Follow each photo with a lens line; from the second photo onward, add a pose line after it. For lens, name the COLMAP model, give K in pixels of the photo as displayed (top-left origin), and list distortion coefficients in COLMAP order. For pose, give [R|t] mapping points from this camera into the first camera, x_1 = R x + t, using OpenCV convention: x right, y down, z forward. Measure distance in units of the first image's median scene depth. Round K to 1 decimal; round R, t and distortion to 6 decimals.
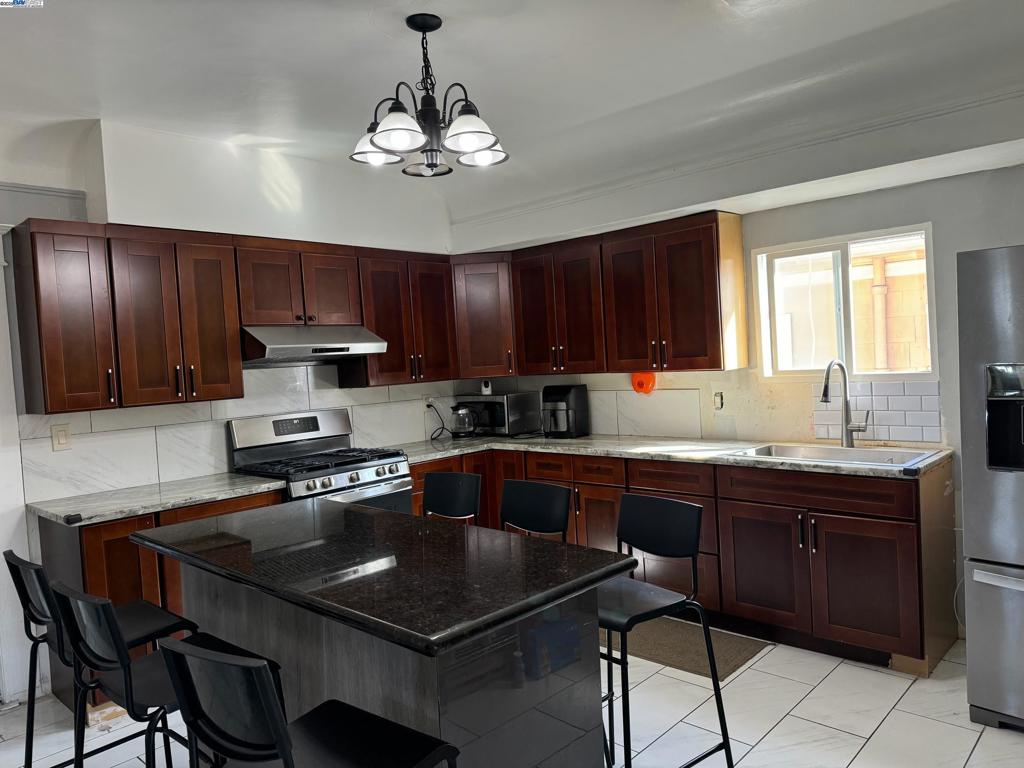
lens RADIAL K [[712.8, 0, 512.0], [0, 712.8, 384.0], [0, 0, 1]] dist [0.089256, -0.109757]
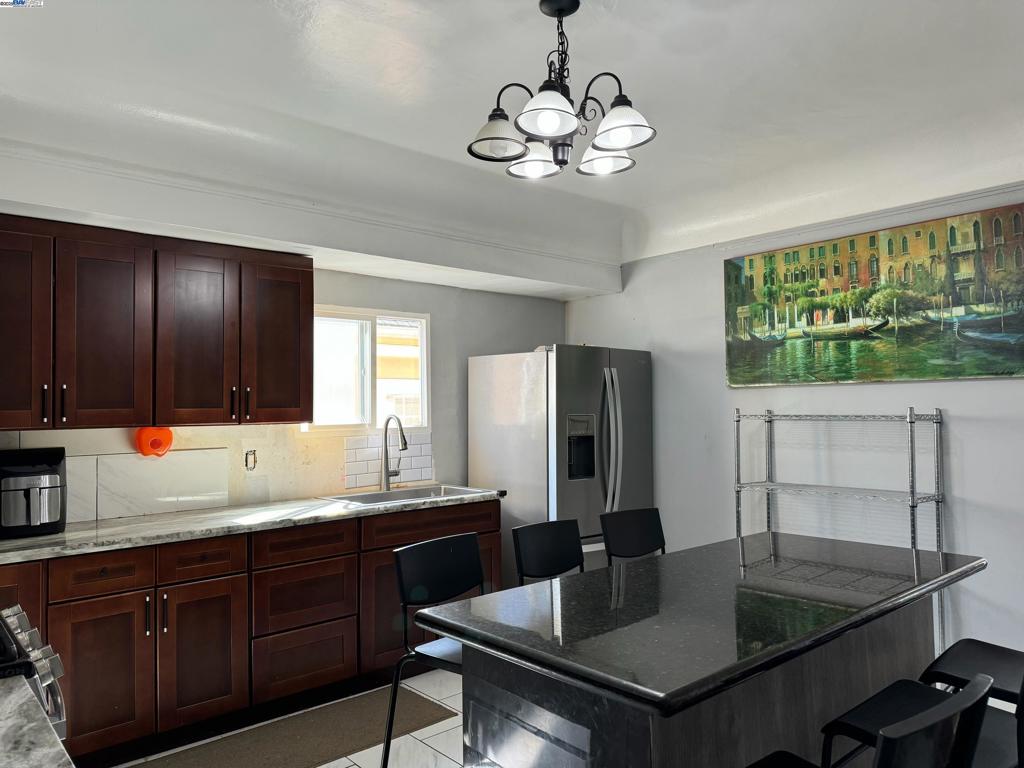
lens RADIAL K [[712.8, 0, 512.0], [0, 712.8, 384.0], [0, 0, 1]] dist [0.089256, -0.109757]
pose [[0.097838, 0.081522, 0.991858, -0.675944], [0.046851, 0.995157, -0.086415, 0.026298], [-0.994099, 0.054925, 0.093545, 0.694469]]
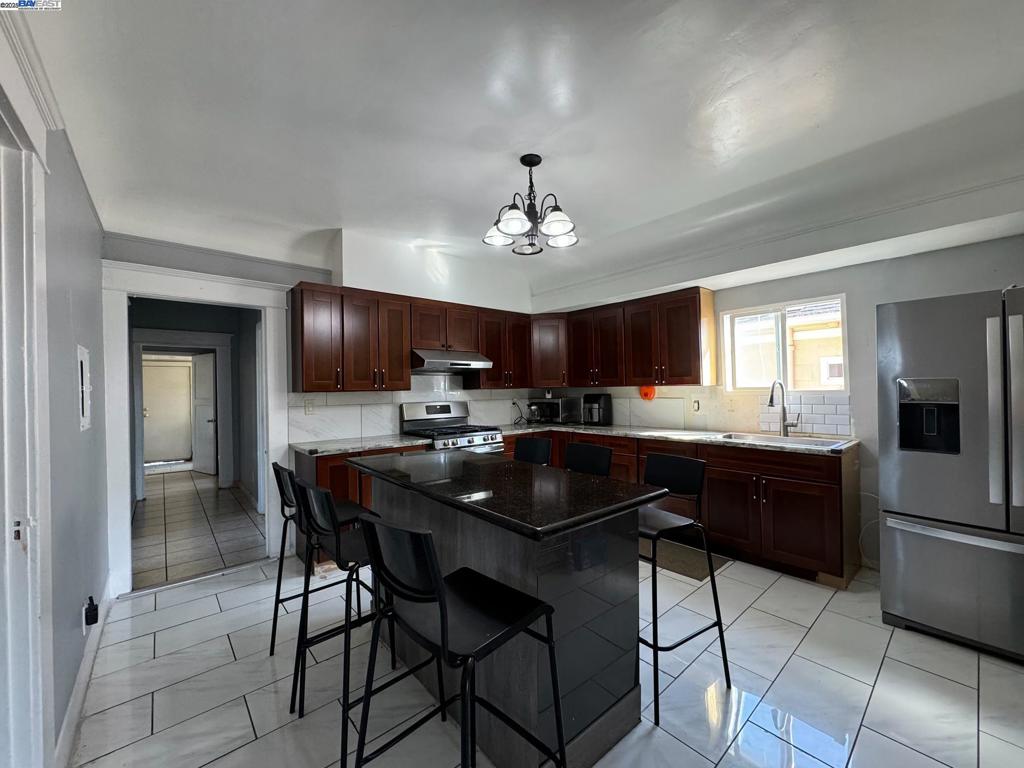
lens RADIAL K [[408.1, 0, 512.0], [0, 408.1, 384.0], [0, 0, 1]] dist [-0.000200, -0.000243]
pose [[0.993819, 0.038152, -0.104252, -0.032612], [-0.042740, 0.998197, -0.042140, 0.036789], [0.102456, 0.046336, 0.993658, 0.061267]]
